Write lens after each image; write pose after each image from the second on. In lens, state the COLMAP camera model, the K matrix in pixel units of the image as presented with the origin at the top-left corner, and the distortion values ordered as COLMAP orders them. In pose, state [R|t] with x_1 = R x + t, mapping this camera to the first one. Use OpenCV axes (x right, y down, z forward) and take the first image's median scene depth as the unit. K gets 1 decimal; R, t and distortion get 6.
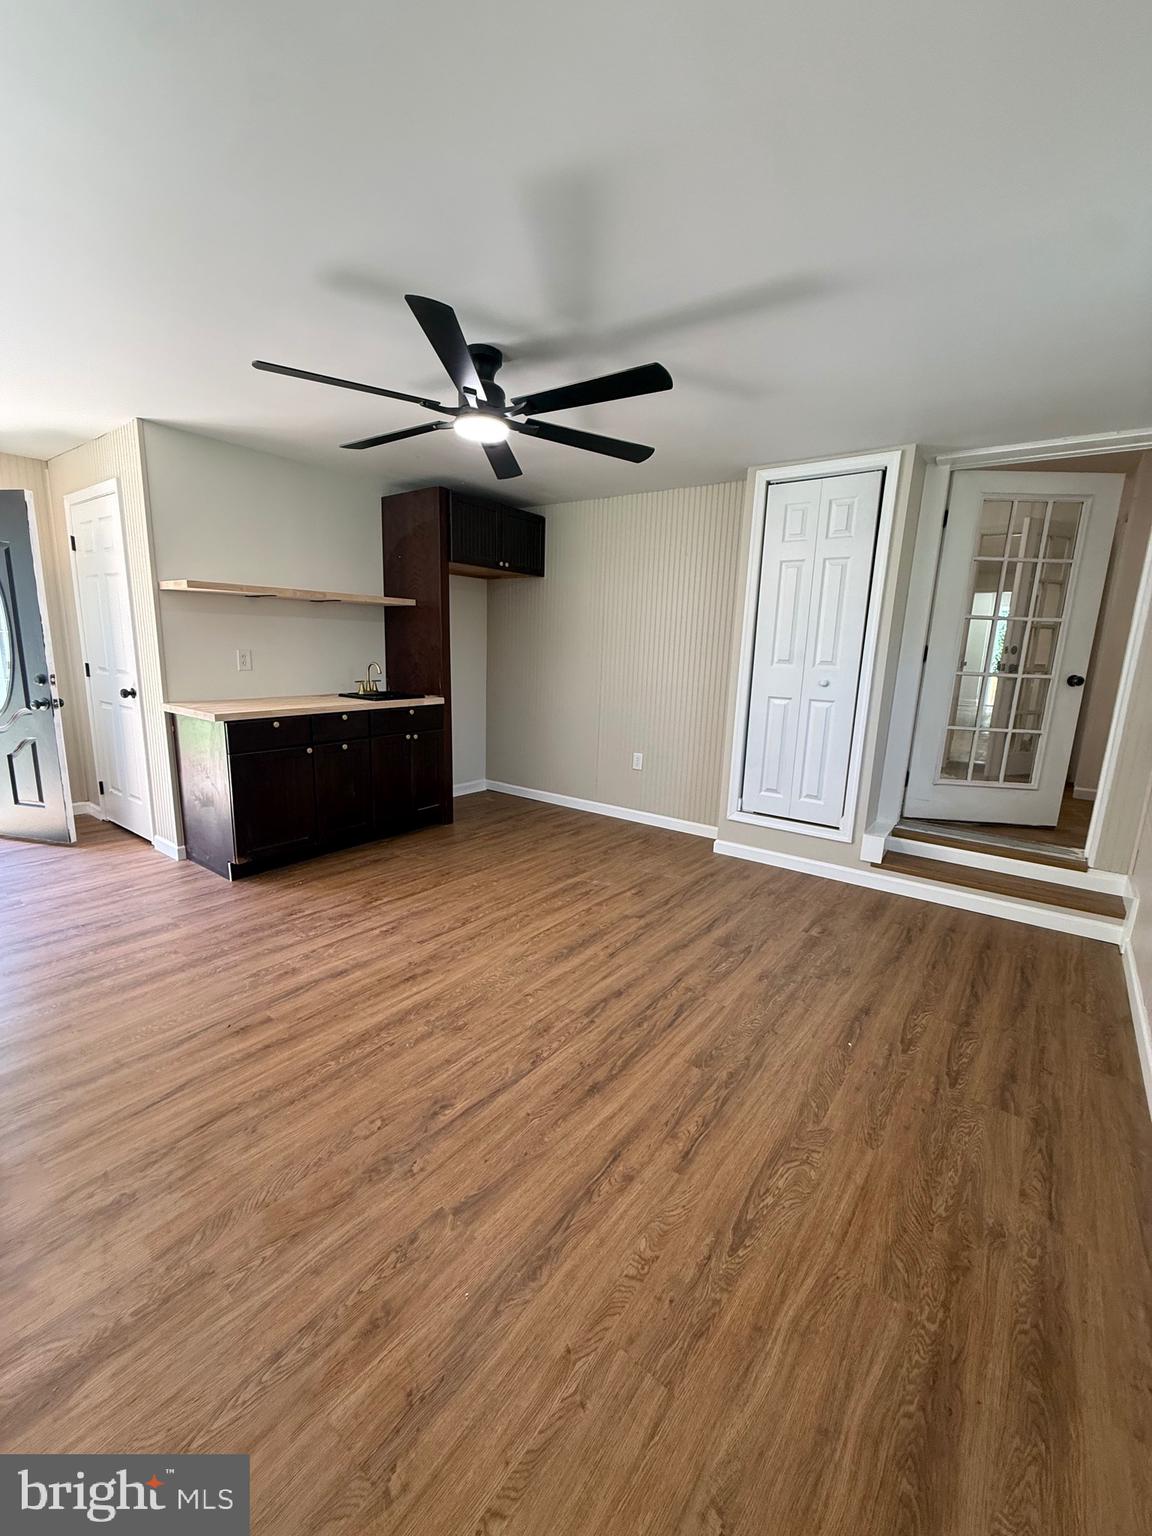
lens RADIAL K [[612.5, 0, 576.0], [0, 612.5, 768.0], [0, 0, 1]] dist [-0.000066, 0.000001]
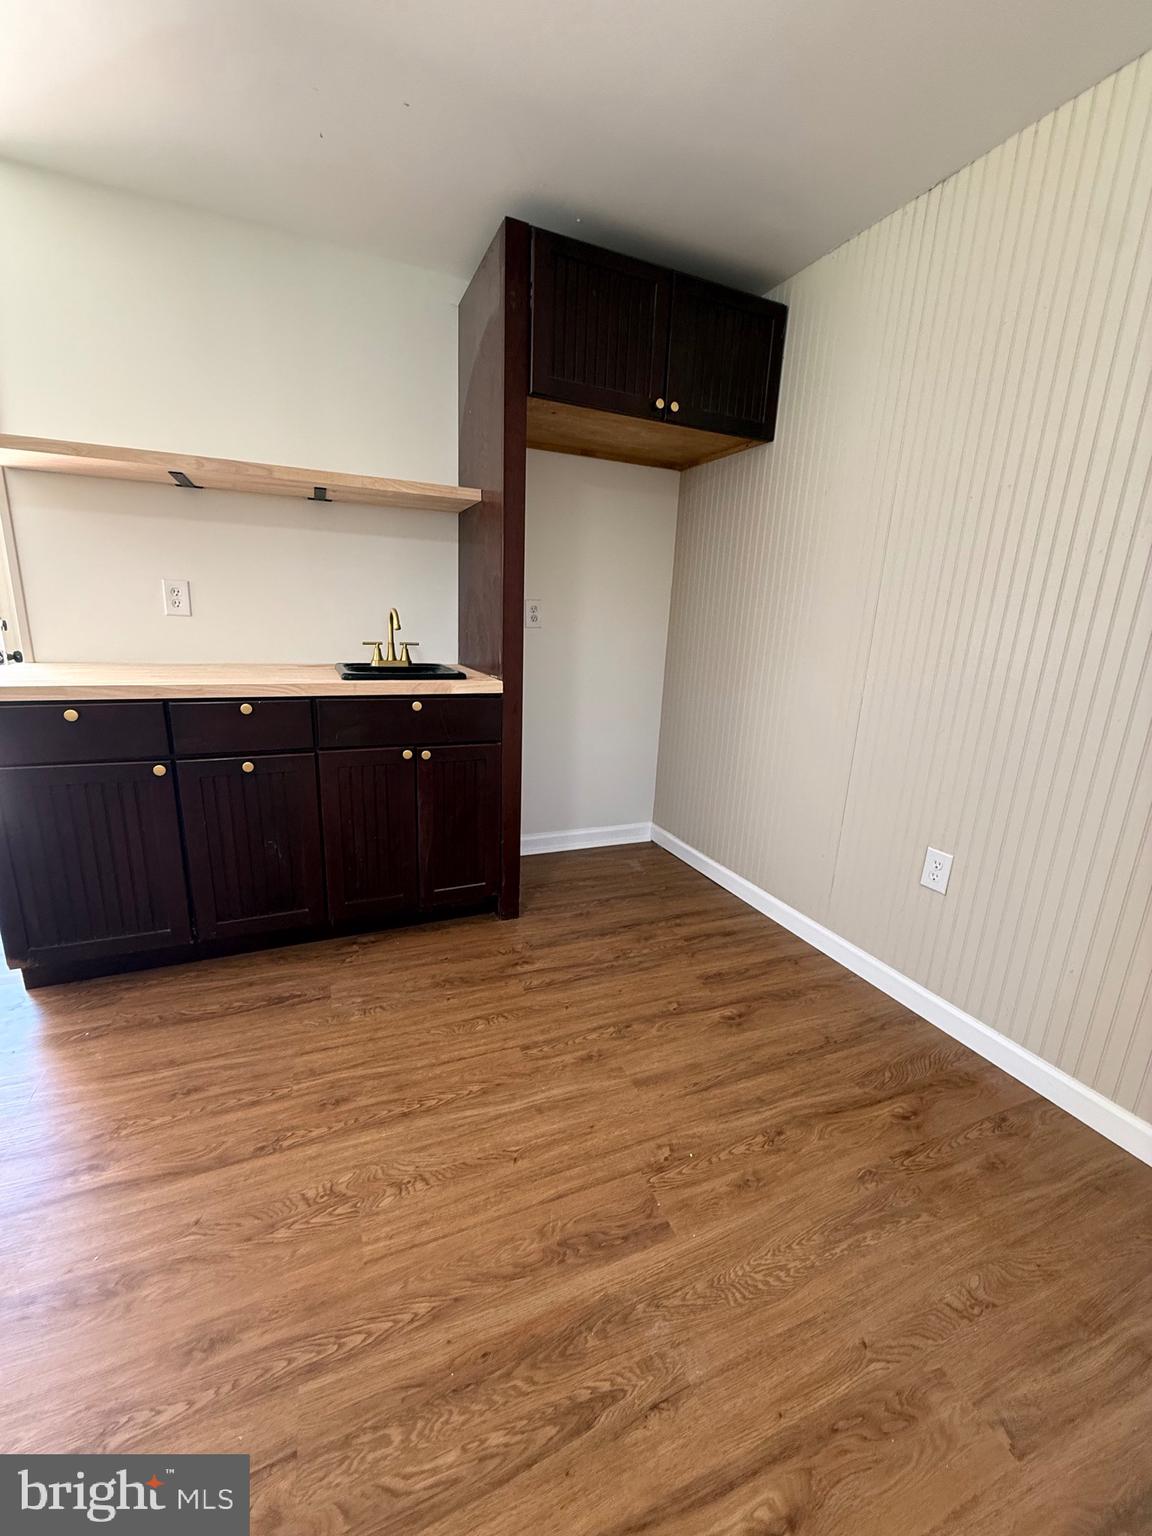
lens RADIAL K [[612.5, 0, 576.0], [0, 612.5, 768.0], [0, 0, 1]] dist [-0.000066, 0.000001]
pose [[0.870000, 0.127175, -0.476369, 0.086797], [-0.113202, 0.991874, 0.058057, -0.081958], [0.479881, 0.003416, 0.877327, 0.600767]]
